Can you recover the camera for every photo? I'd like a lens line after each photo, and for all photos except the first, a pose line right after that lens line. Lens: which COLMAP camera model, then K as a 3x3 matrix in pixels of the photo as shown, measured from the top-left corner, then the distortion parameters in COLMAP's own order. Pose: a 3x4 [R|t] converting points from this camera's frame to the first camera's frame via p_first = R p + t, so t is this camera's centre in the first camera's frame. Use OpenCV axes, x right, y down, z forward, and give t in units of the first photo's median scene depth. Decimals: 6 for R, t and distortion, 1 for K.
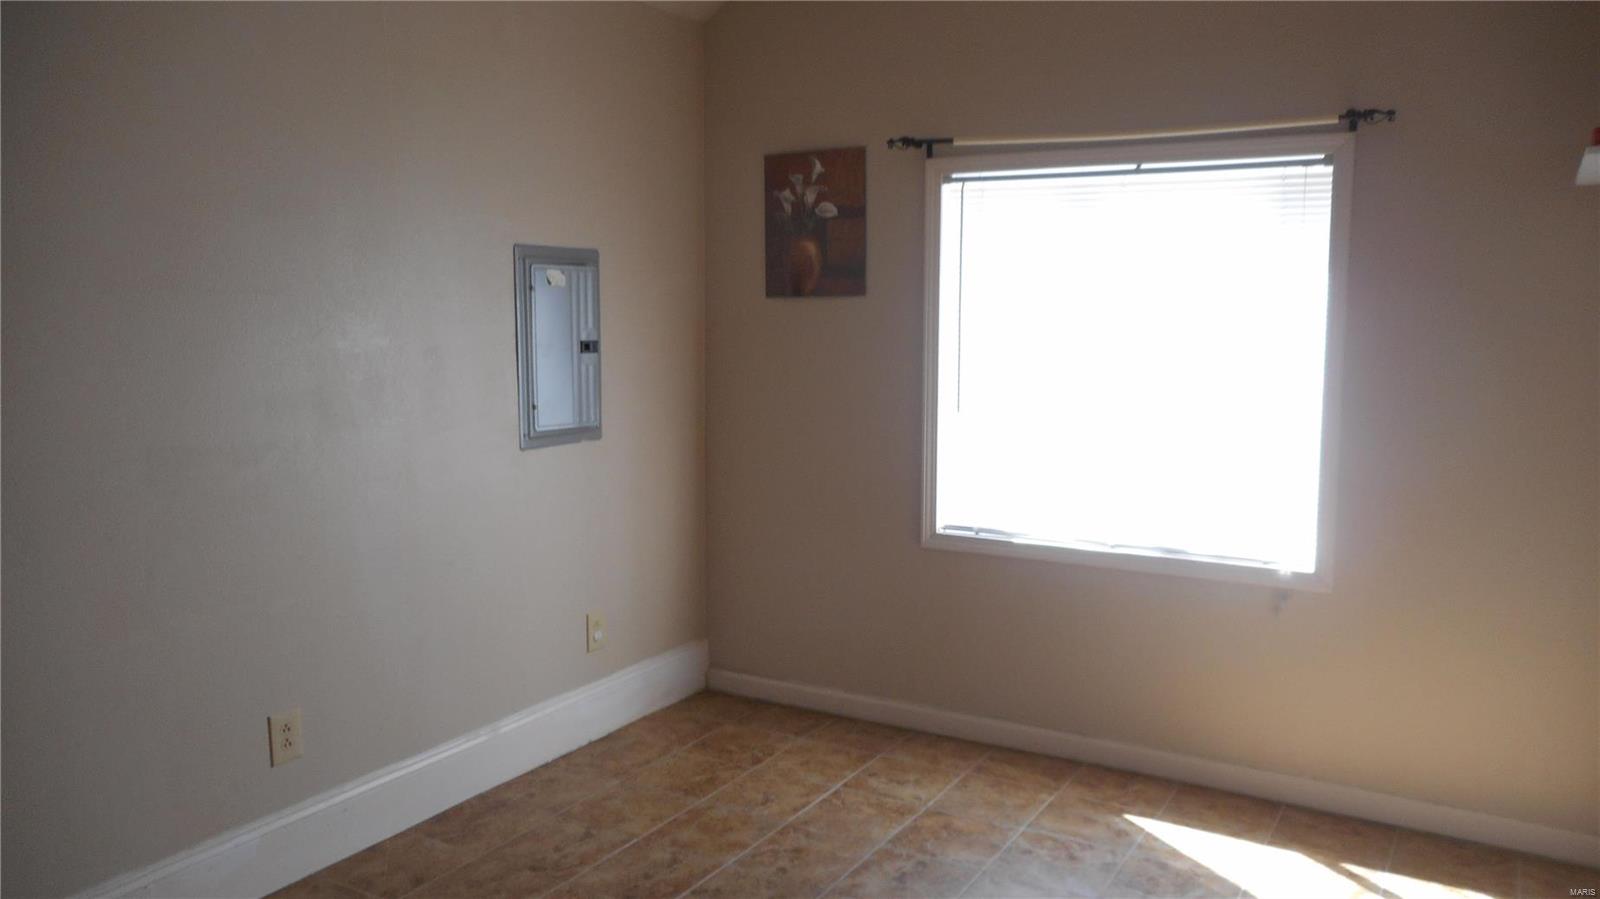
lens RADIAL K [[1204.9, 0, 800.0], [0, 1204.9, 449.5], [0, 0, 1]] dist [-0.025425, 0.004595]
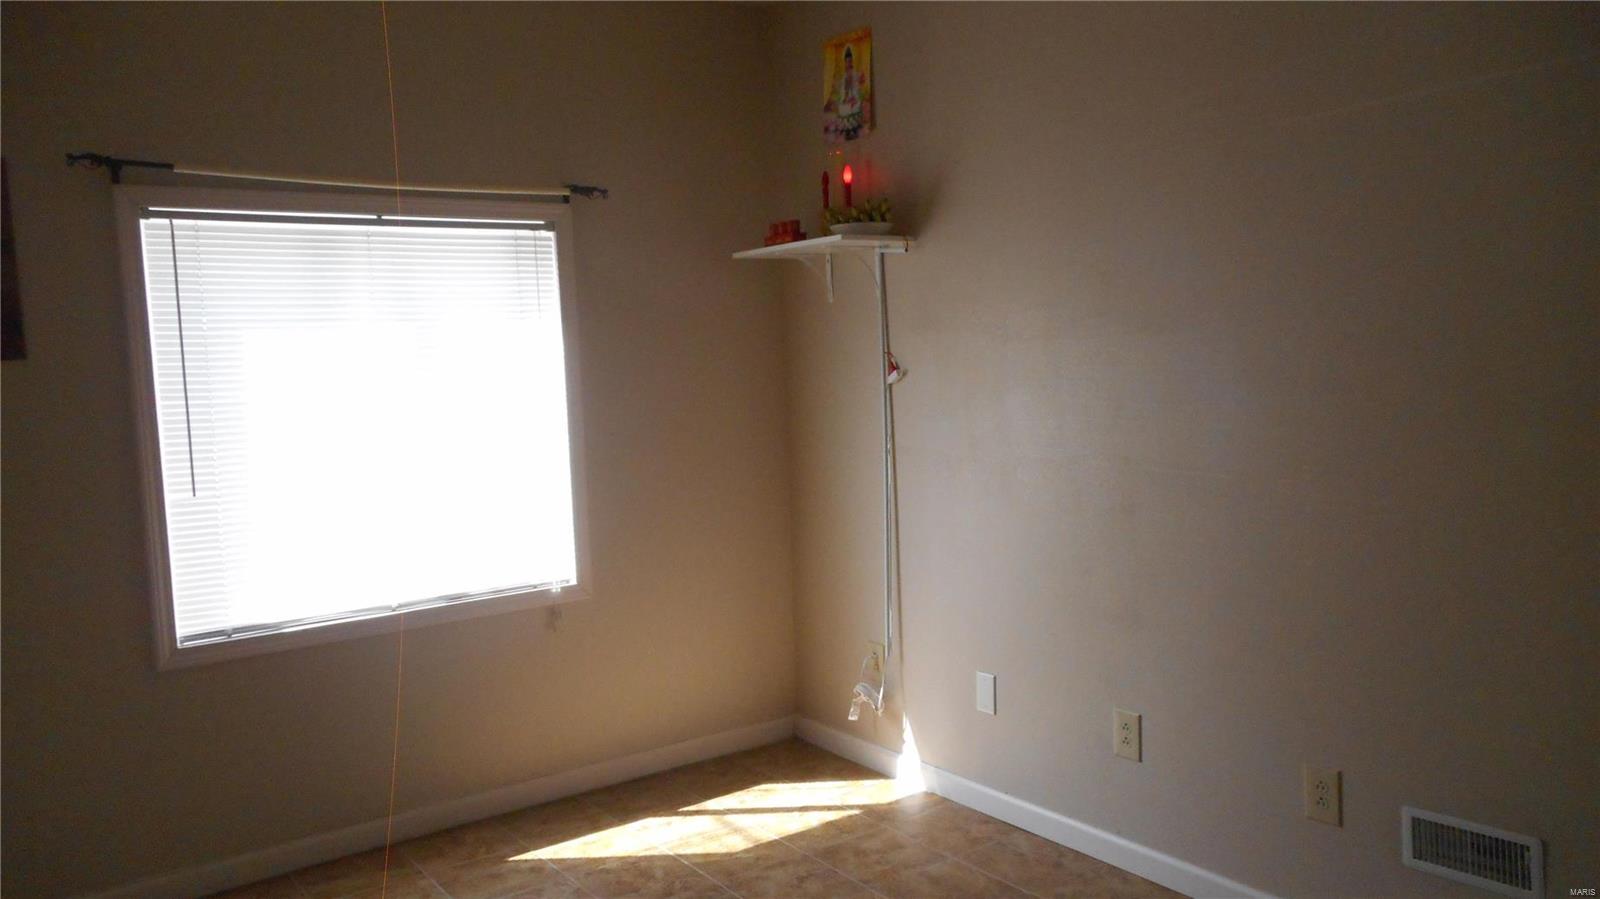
lens RADIAL K [[1196.2, 0, 800.0], [0, 1196.2, 449.5], [0, 0, 1]] dist [0.003339, 0.002032]
pose [[0.387519, -0.098165, 0.916620, -0.516375], [0.146765, 0.988202, 0.043783, -0.042454], [-0.910104, 0.117561, 0.397355, 0.333499]]
